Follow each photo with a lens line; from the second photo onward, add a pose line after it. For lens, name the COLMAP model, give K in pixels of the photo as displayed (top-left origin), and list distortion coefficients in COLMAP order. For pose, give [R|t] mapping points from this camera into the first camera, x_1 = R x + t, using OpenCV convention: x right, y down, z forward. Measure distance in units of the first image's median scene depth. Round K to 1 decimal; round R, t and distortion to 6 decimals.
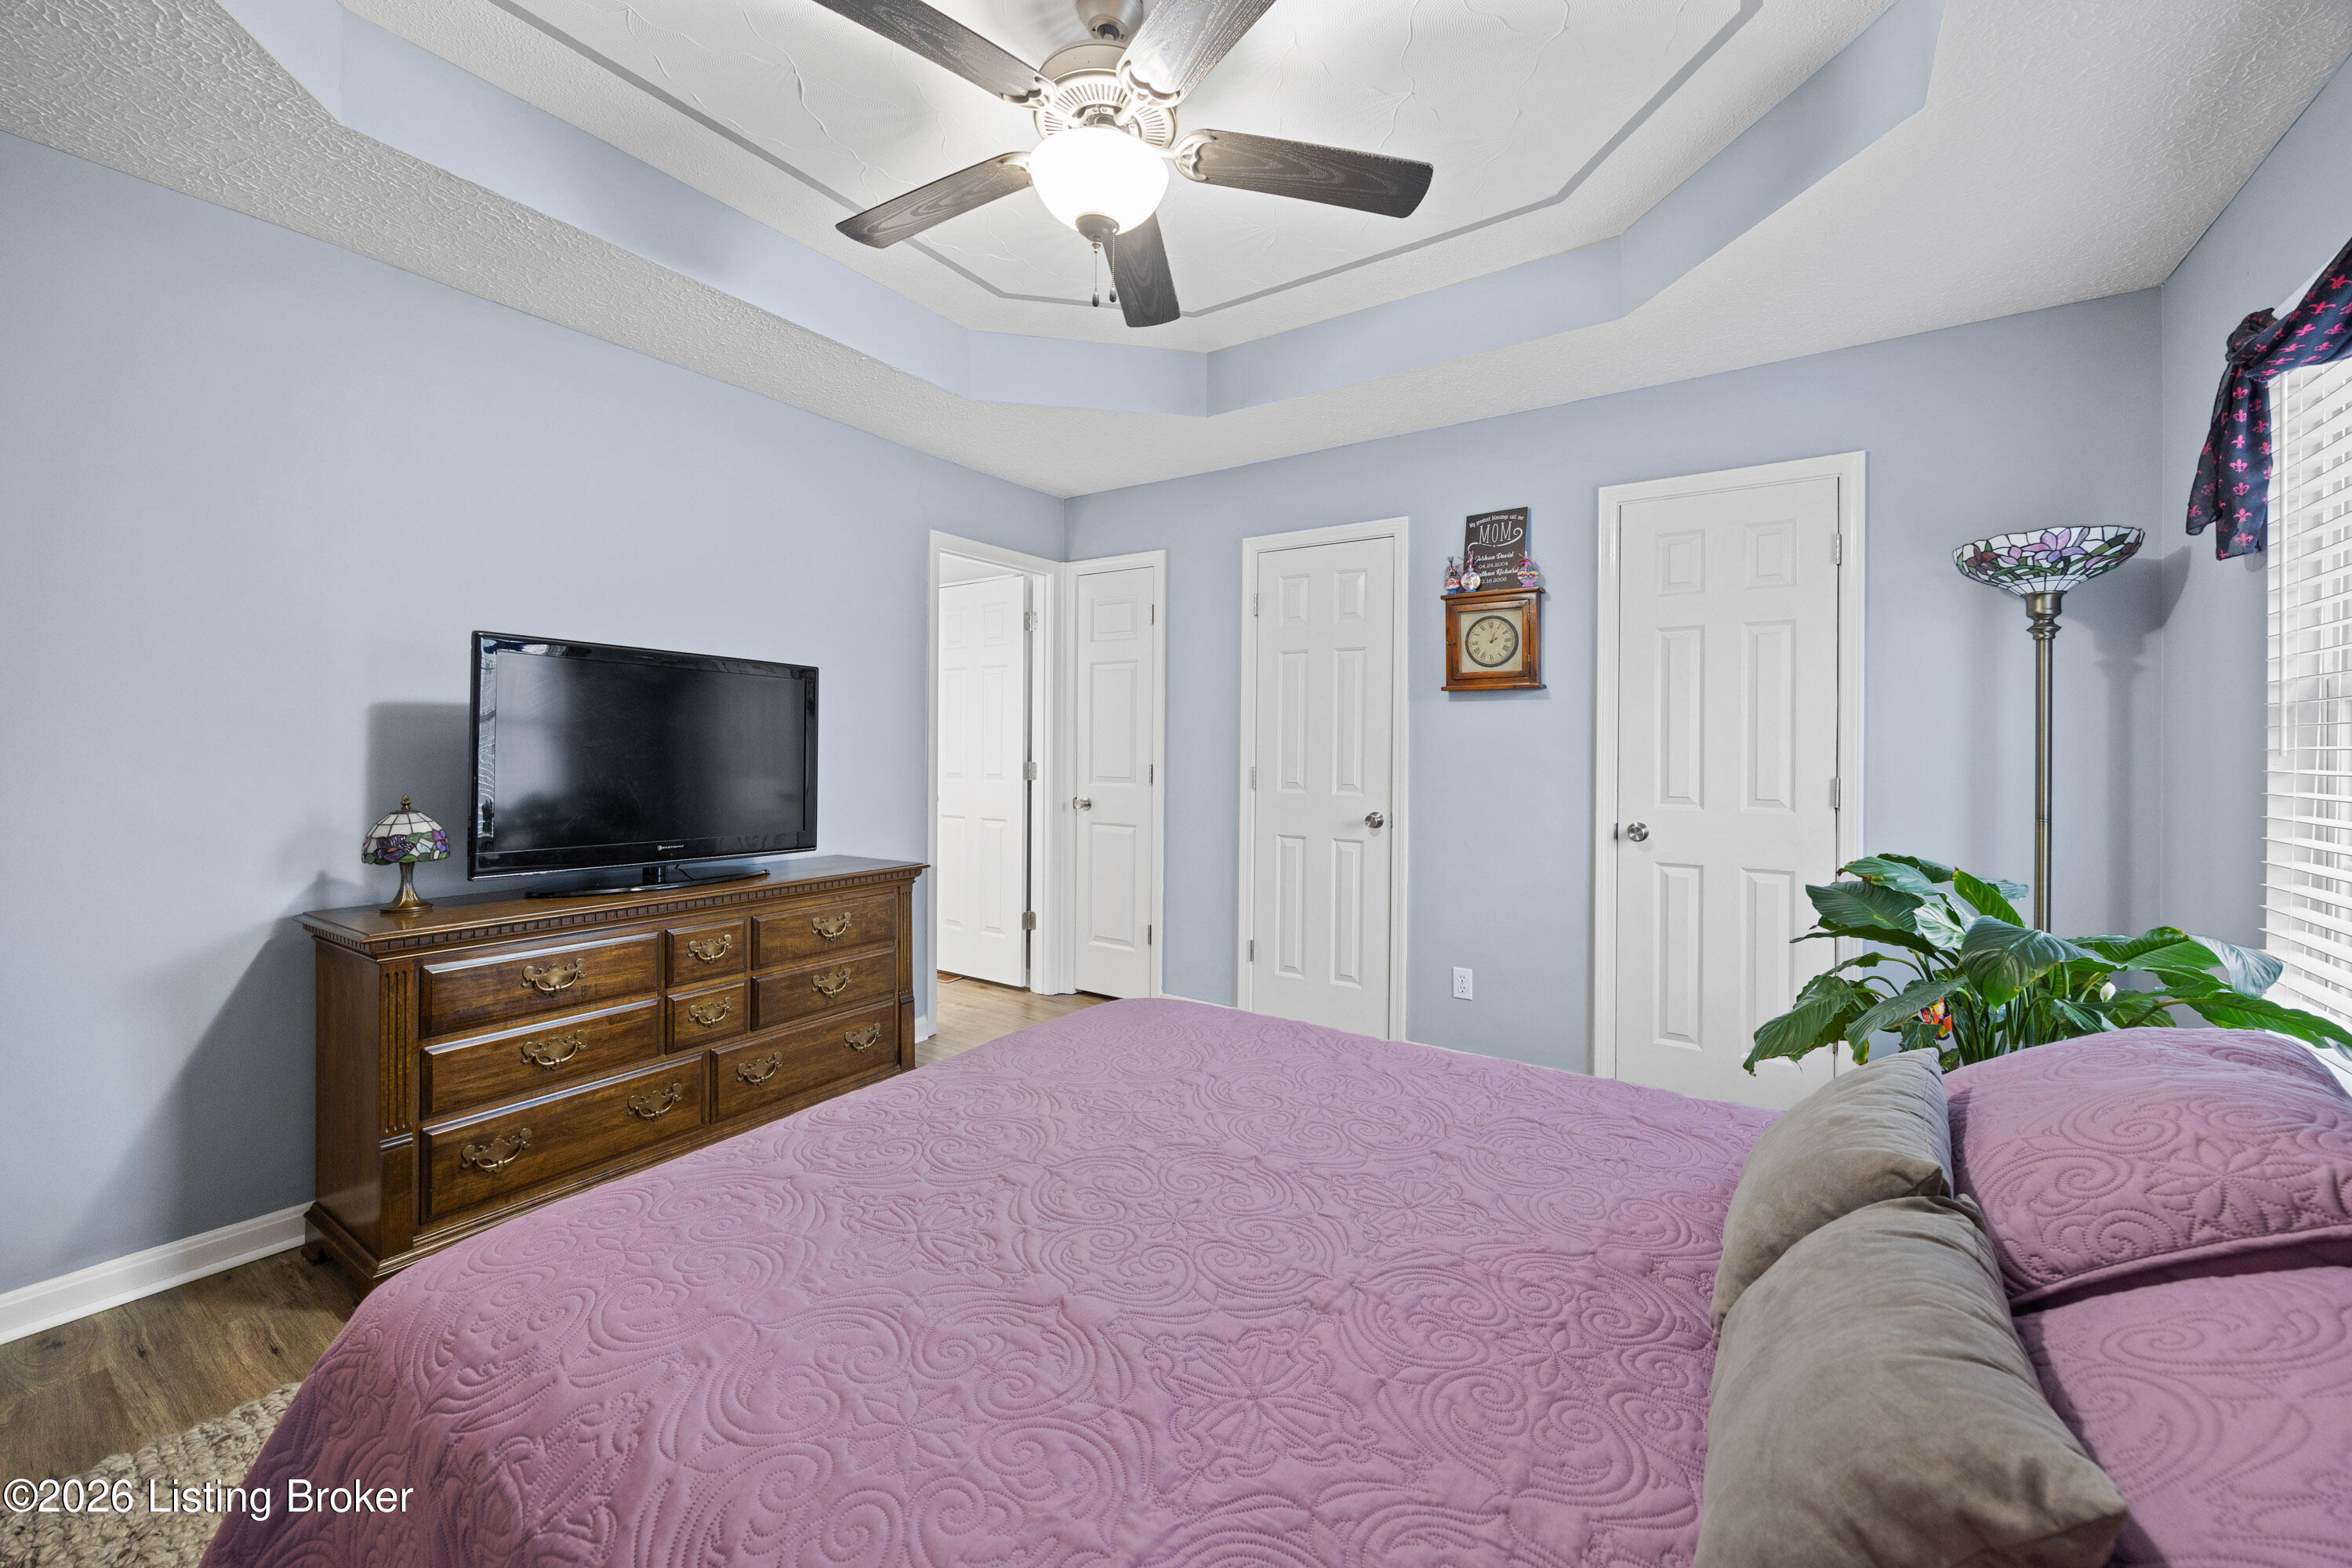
lens RADIAL K [[918.1, 0, 1179.1], [0, 918.1, 750.3], [0, 0, 1]] dist [-0.002201, -0.000207]
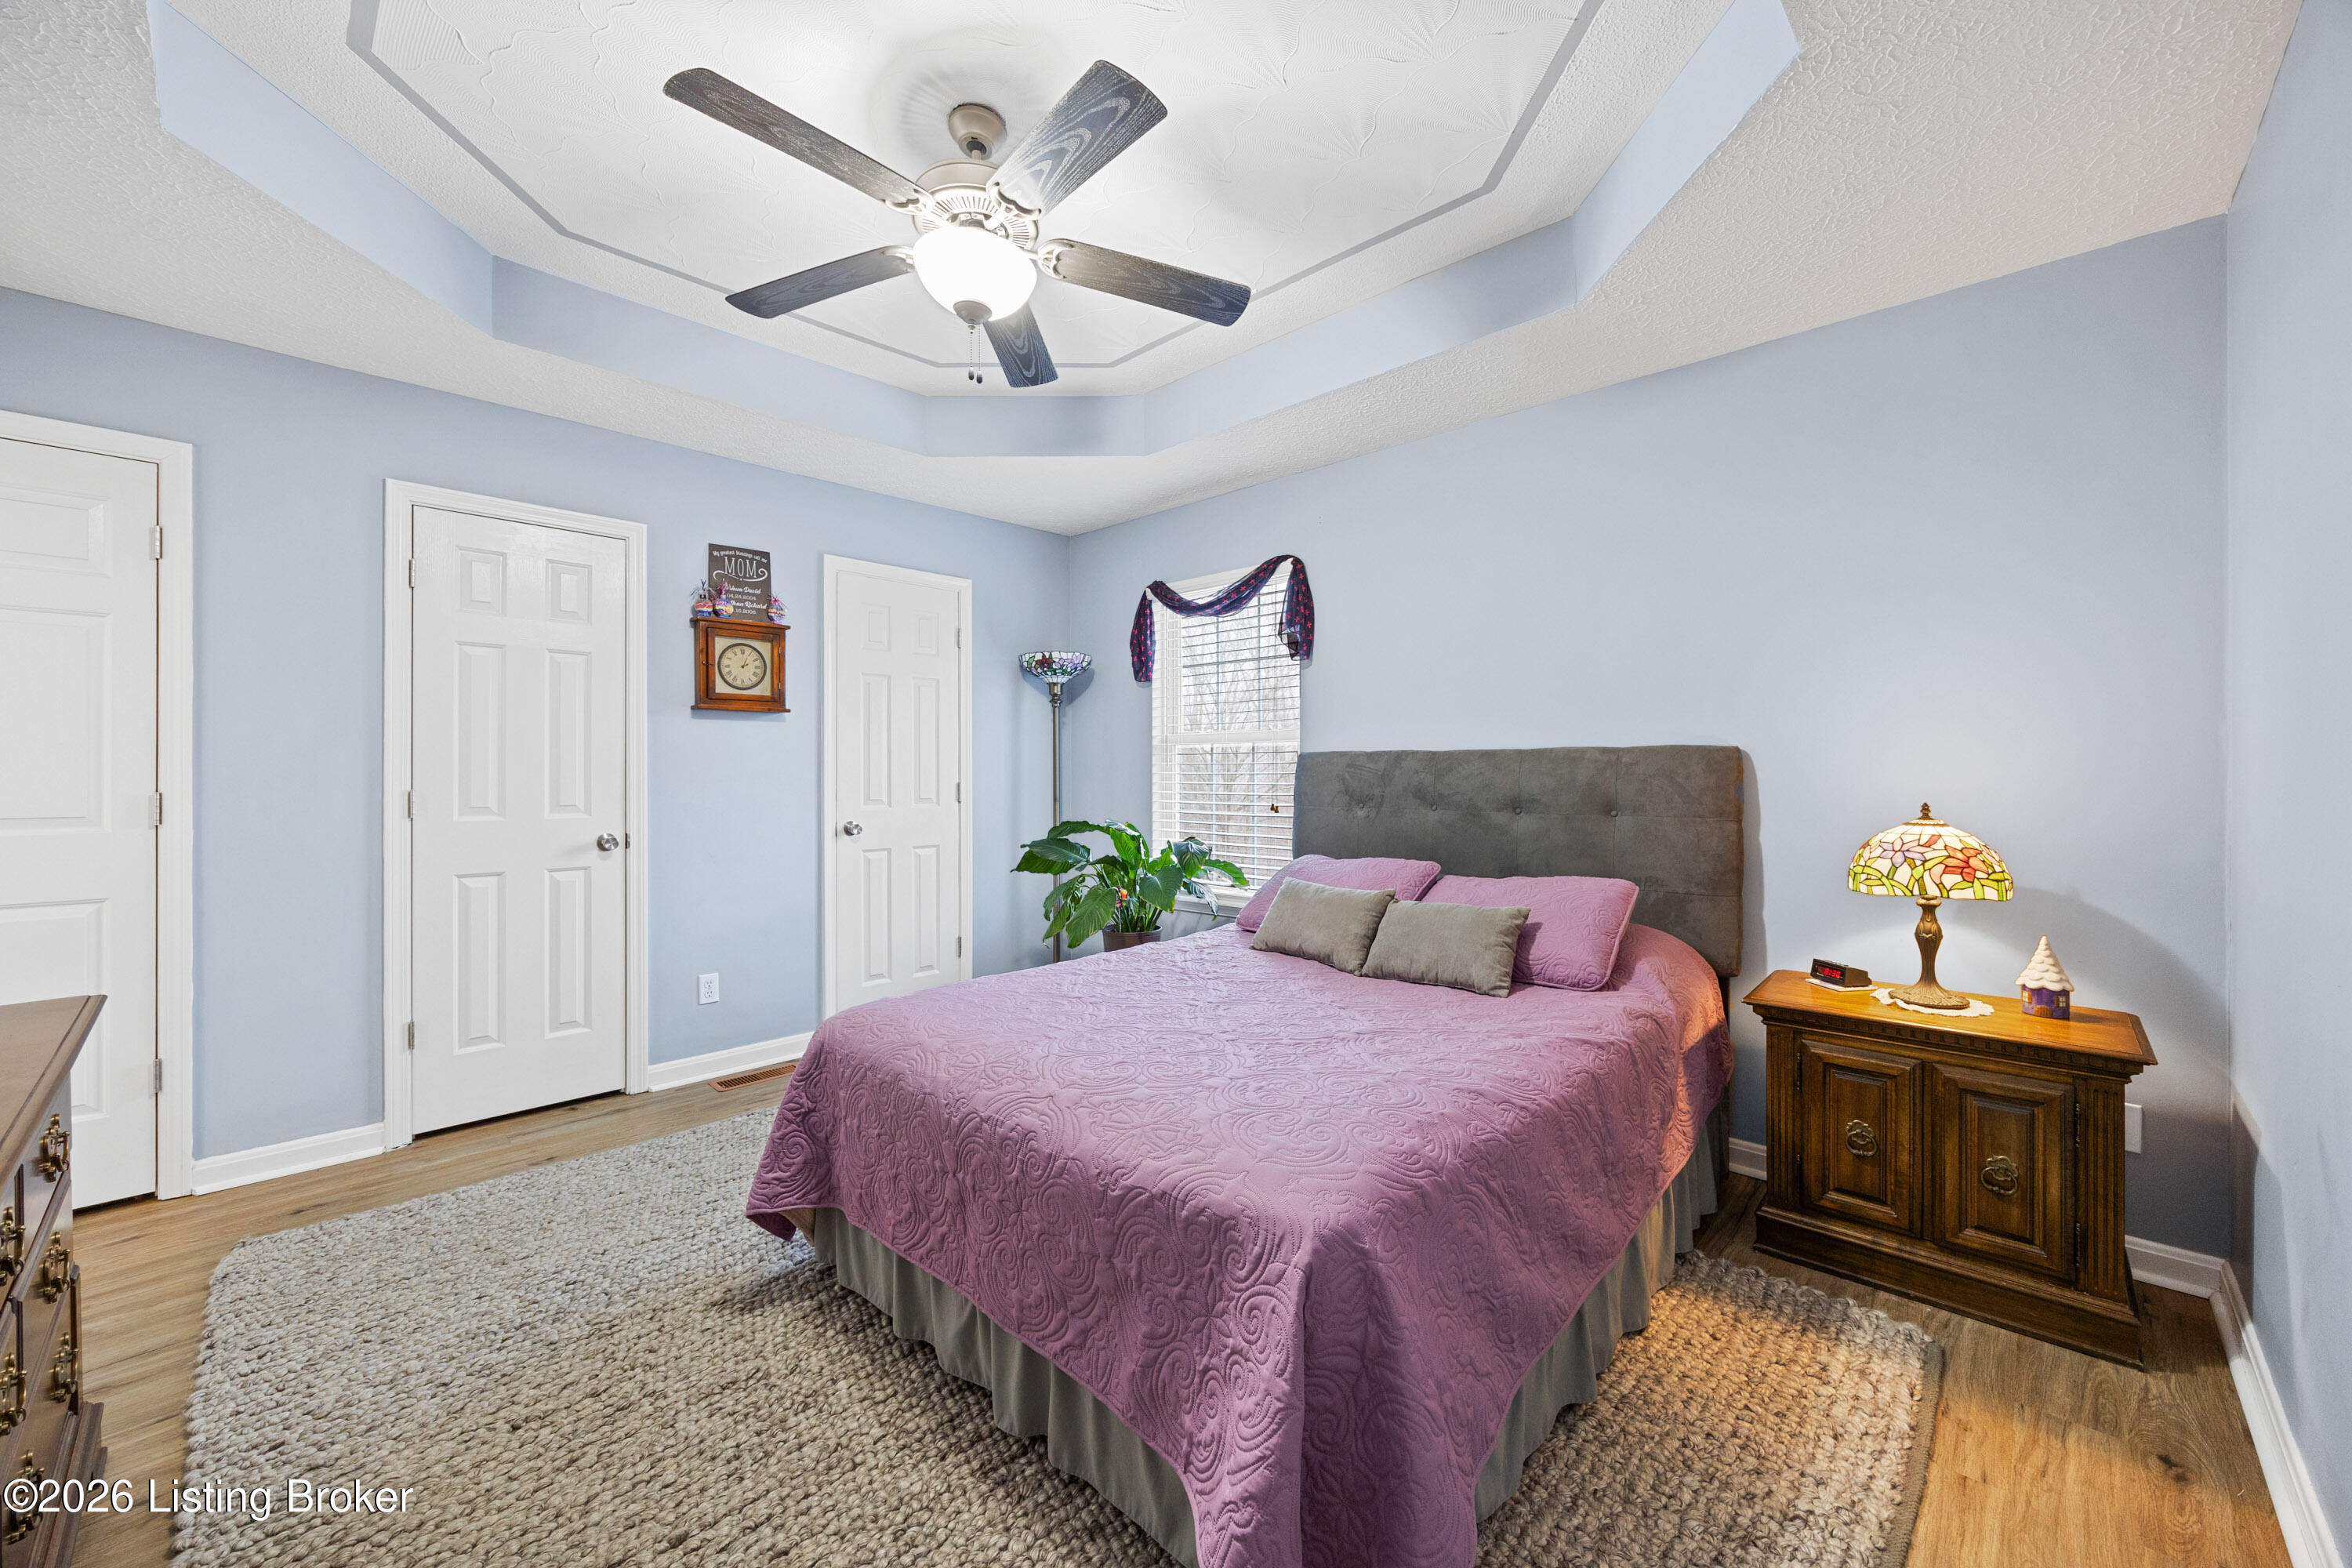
lens RADIAL K [[918.1, 0, 1175.3], [0, 918.1, 775.4], [0, 0, 1]] dist [-0.002201, -0.000207]
pose [[0.160982, -0.017905, 0.986795, -0.662626], [0.000644, 0.999837, 0.018037, -0.008280], [-0.986957, -0.002268, 0.160968, 0.314799]]
